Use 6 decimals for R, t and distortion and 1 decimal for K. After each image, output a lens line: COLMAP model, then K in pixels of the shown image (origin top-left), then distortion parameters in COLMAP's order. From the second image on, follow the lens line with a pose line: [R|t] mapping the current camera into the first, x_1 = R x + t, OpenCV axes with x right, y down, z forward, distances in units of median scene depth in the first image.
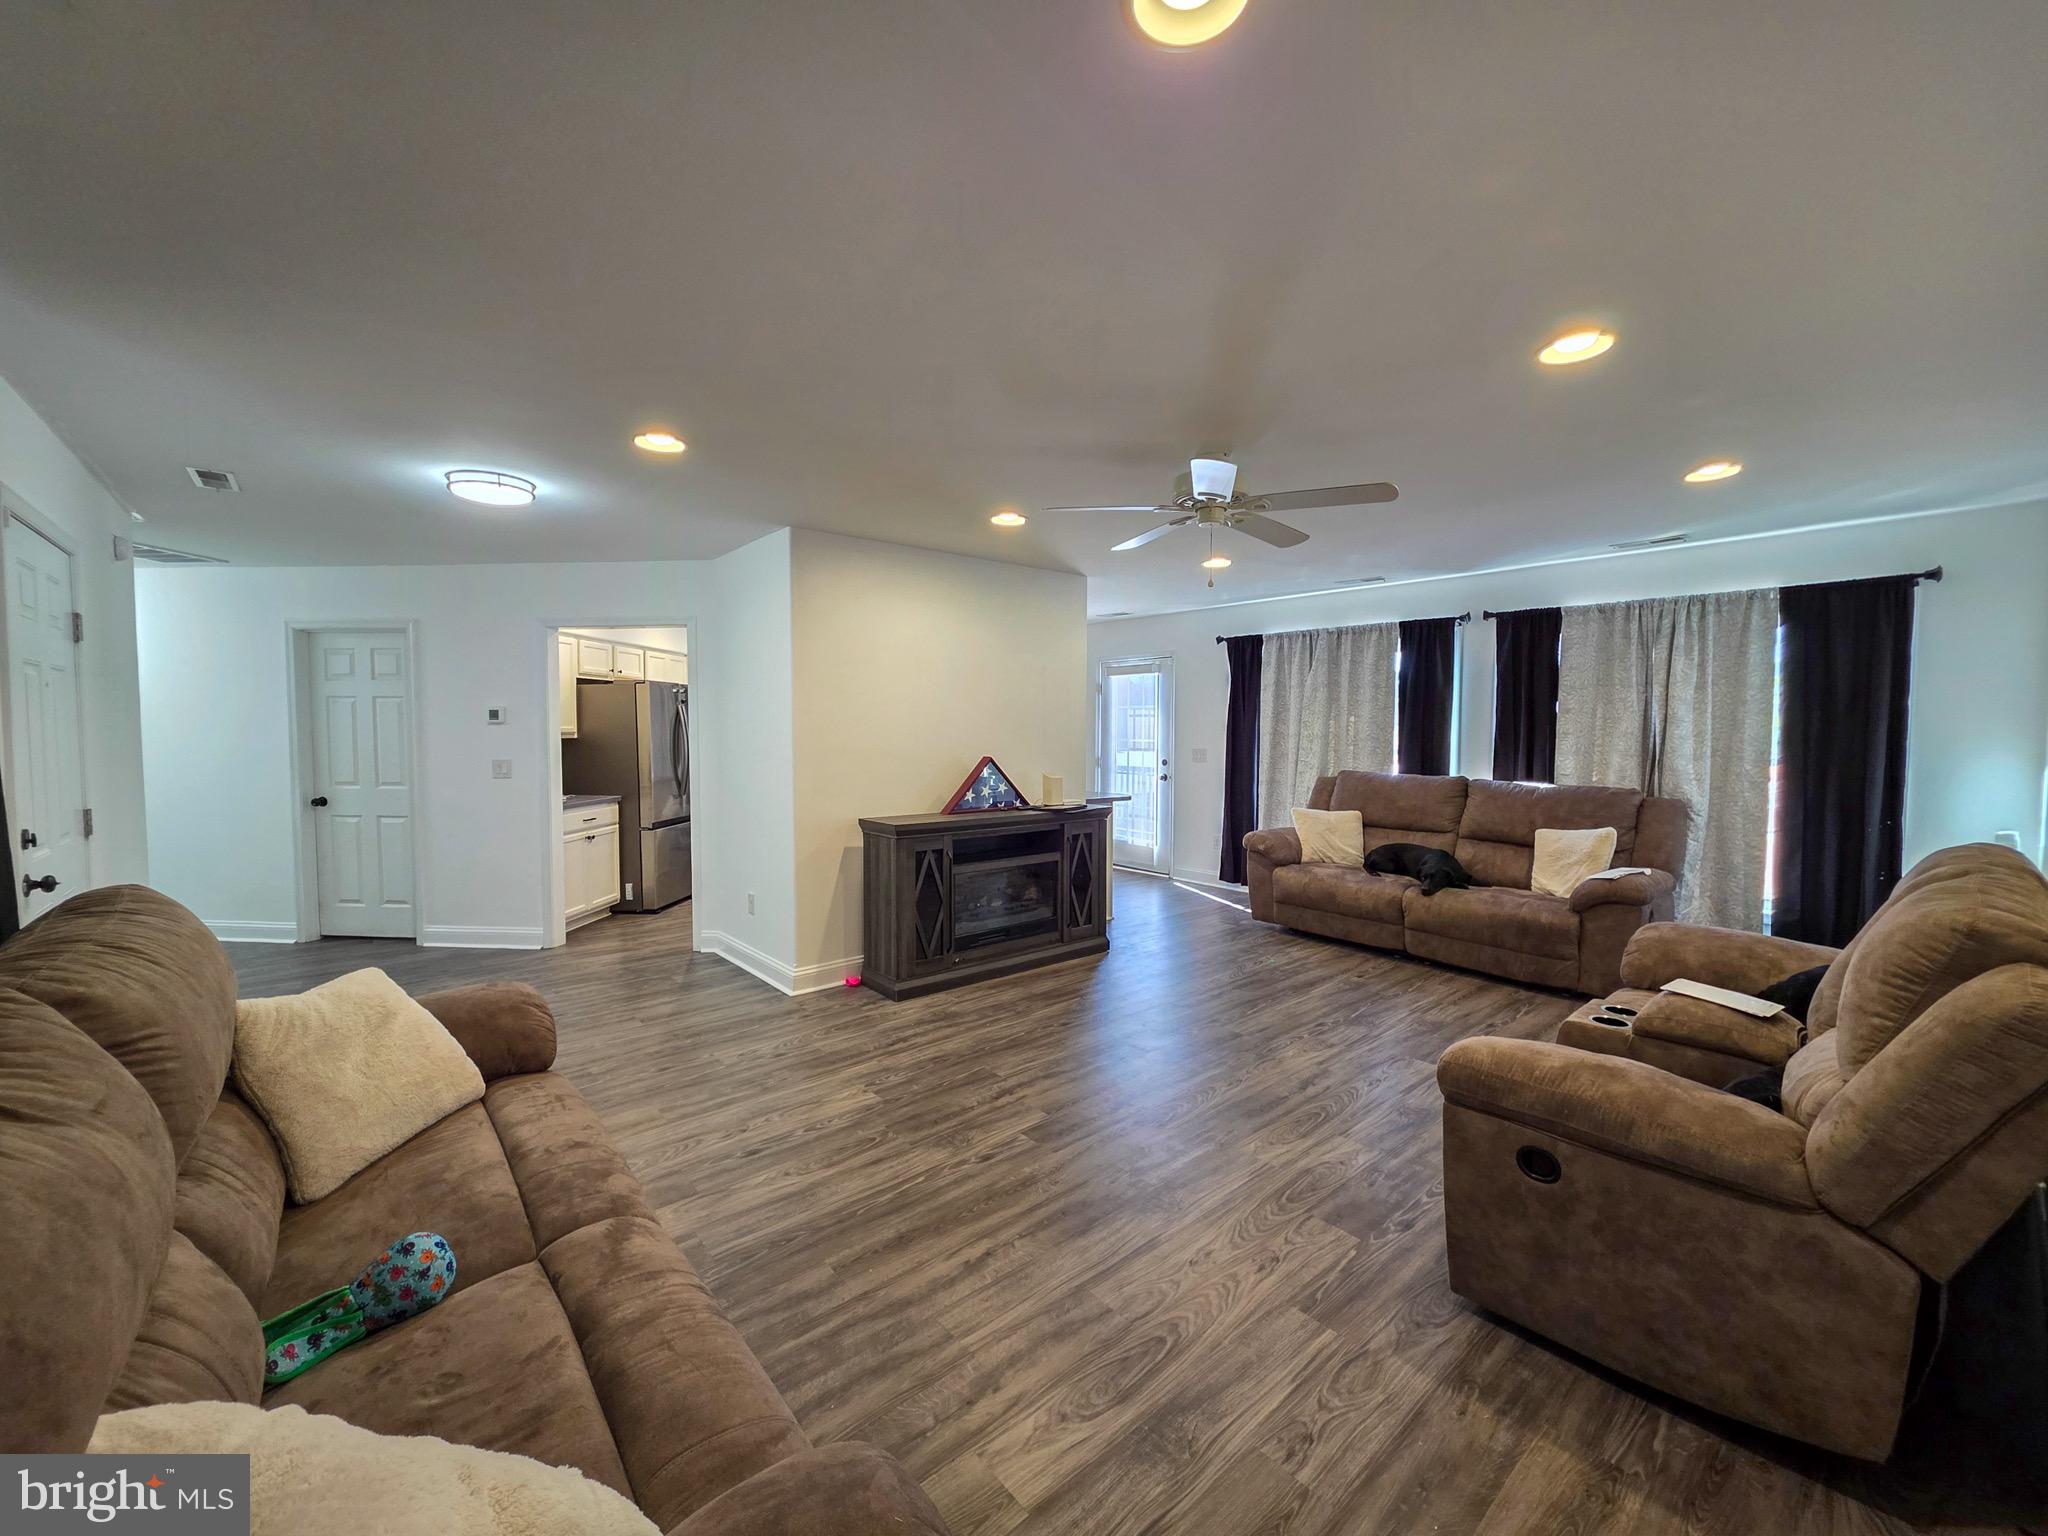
lens RADIAL K [[825.0, 0, 1033.3], [0, 825.0, 767.1], [0, 0, 1]] dist [0.001135, -0.000208]
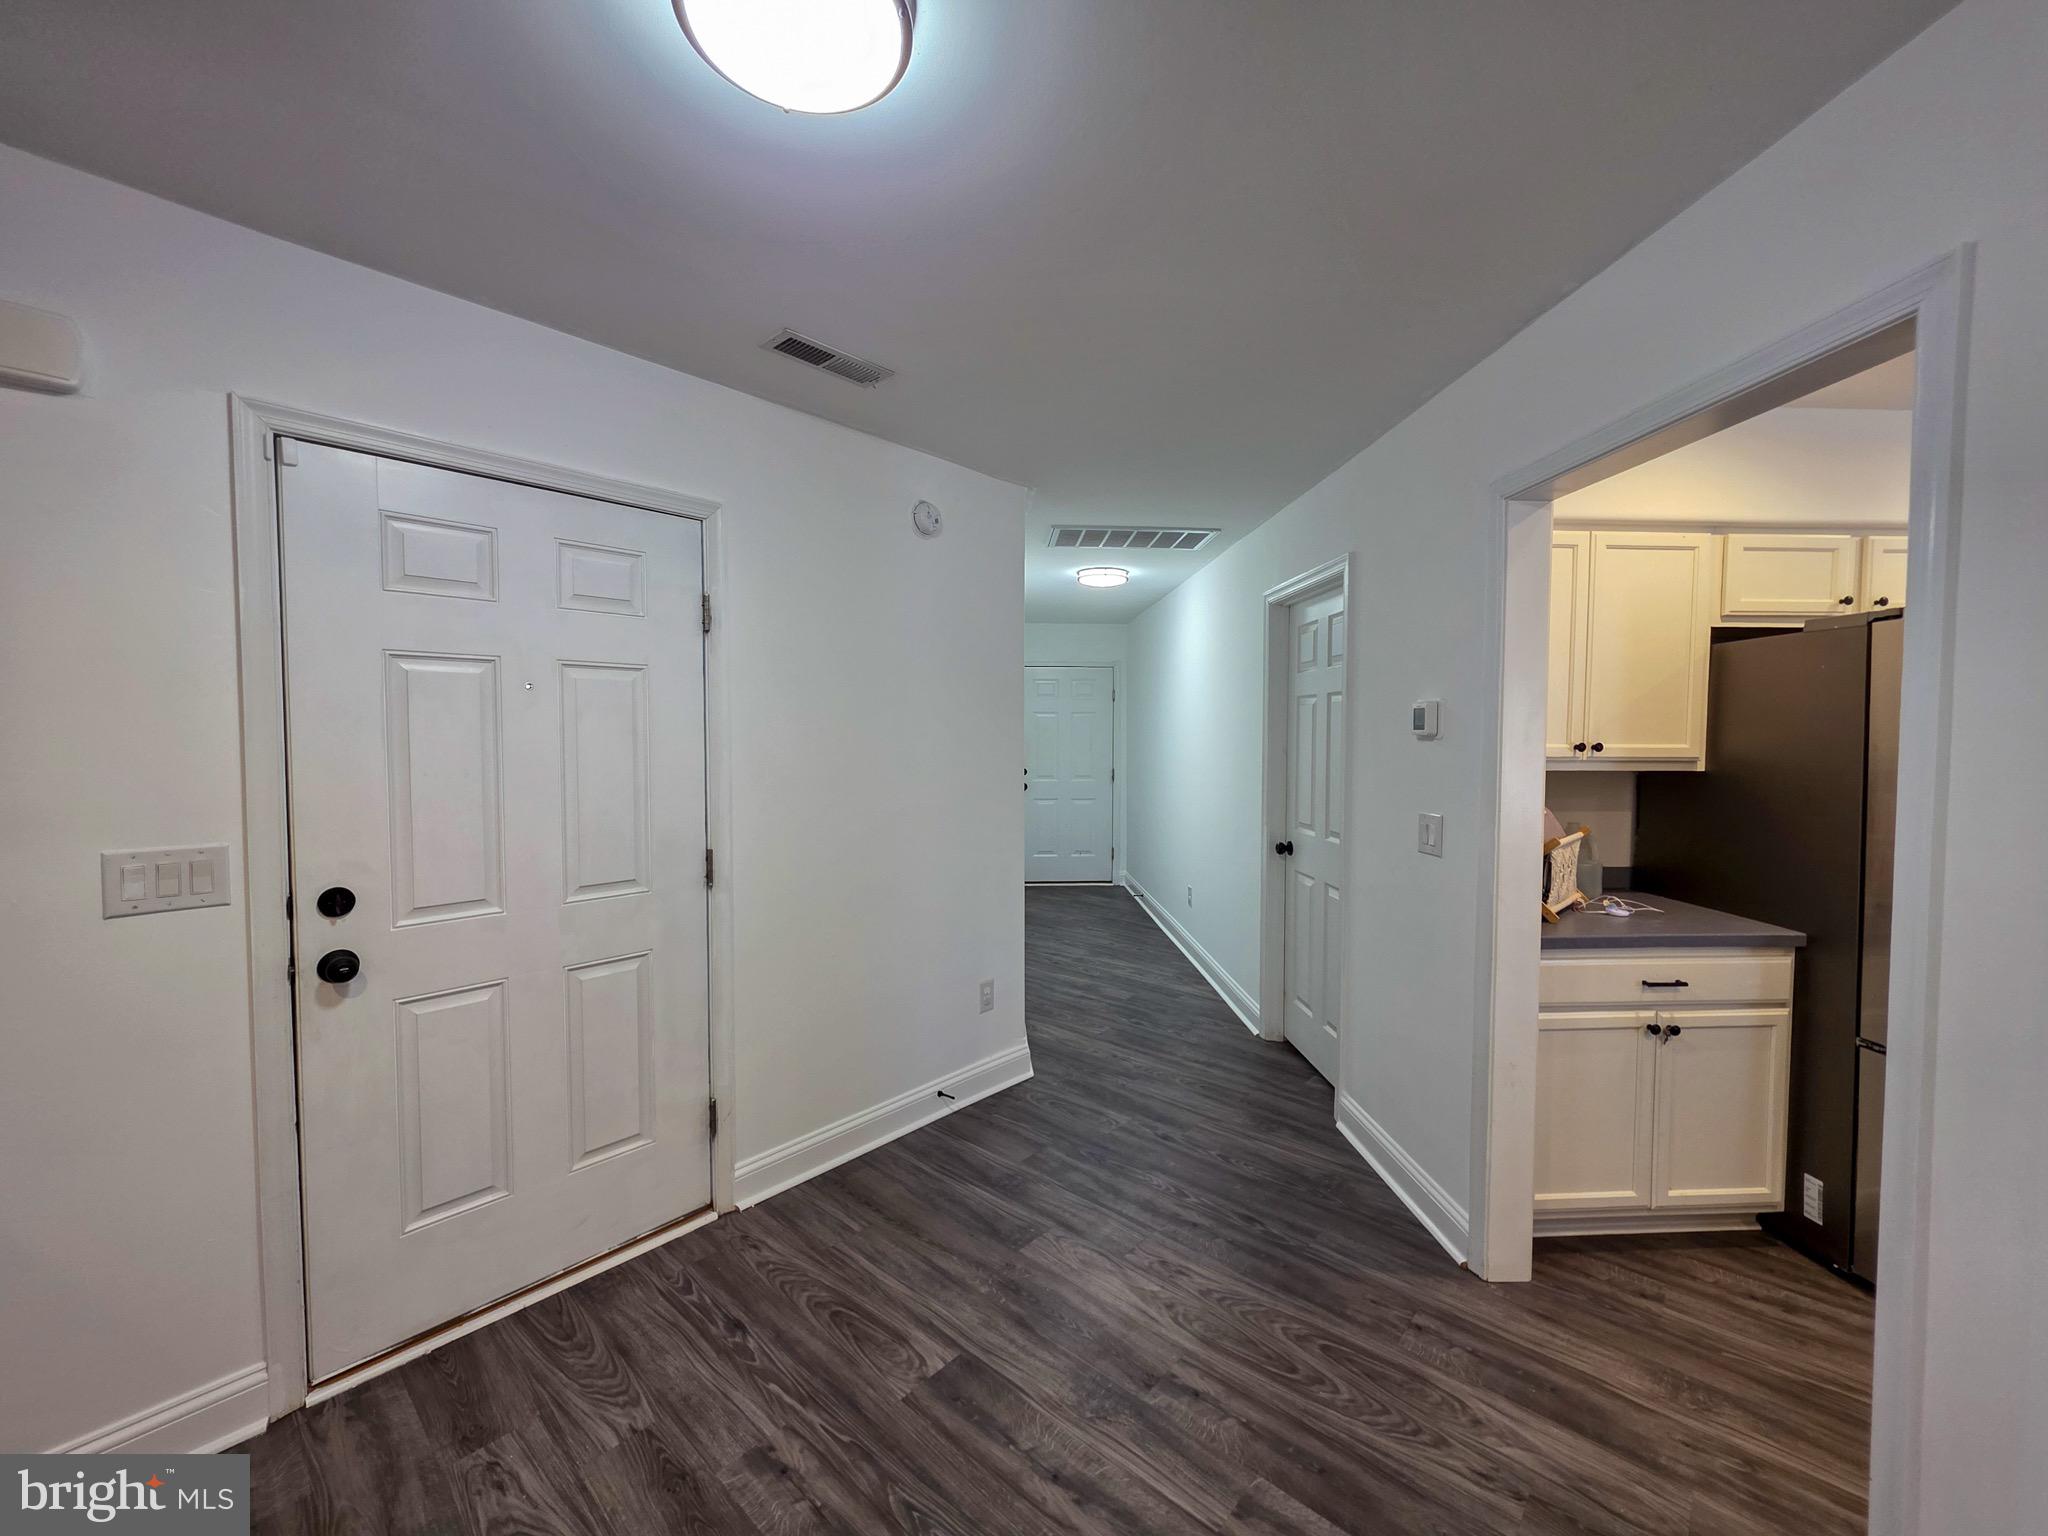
lens RADIAL K [[825.0, 0, 1033.3], [0, 825.0, 767.1], [0, 0, 1]] dist [0.001135, -0.000208]
pose [[0.103863, 0.043764, -0.993628, -0.192606], [-0.051500, 0.997928, 0.038570, -0.040754], [0.993257, 0.047166, 0.105901, 0.687438]]
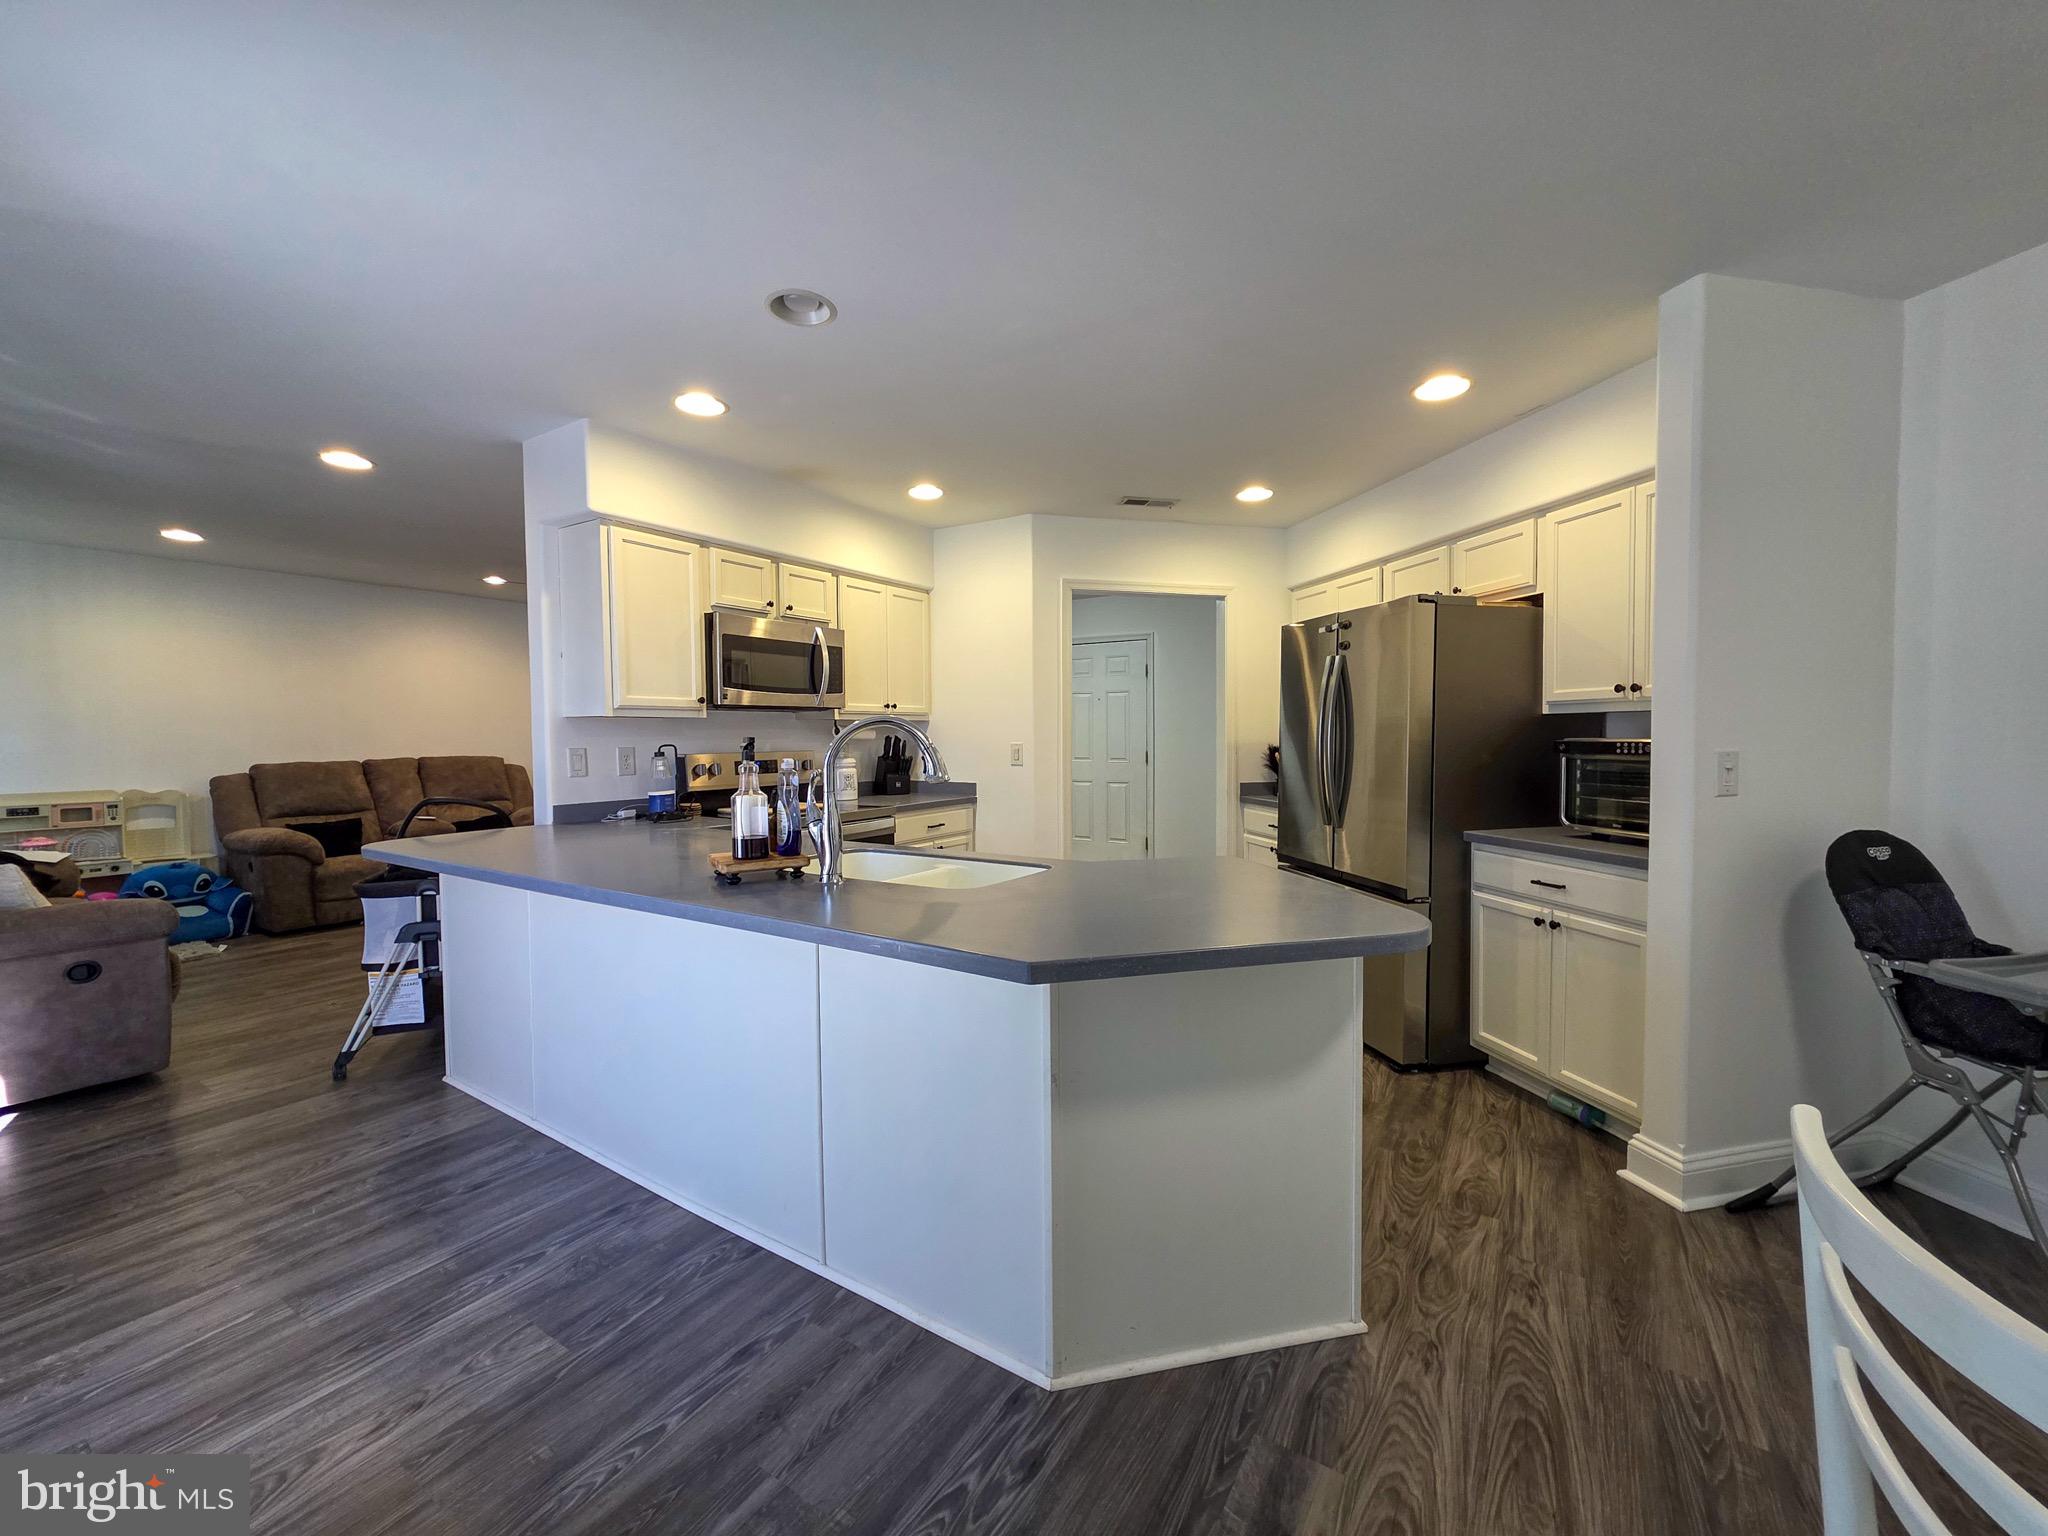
lens RADIAL K [[825.0, 0, 1033.3], [0, 825.0, 767.1], [0, 0, 1]] dist [0.001135, -0.000208]
pose [[-0.957371, 0.020946, -0.288101, -0.131772], [-0.003080, 0.996571, 0.082688, -0.042754], [0.288845, 0.080050, -0.954023, 1.414607]]
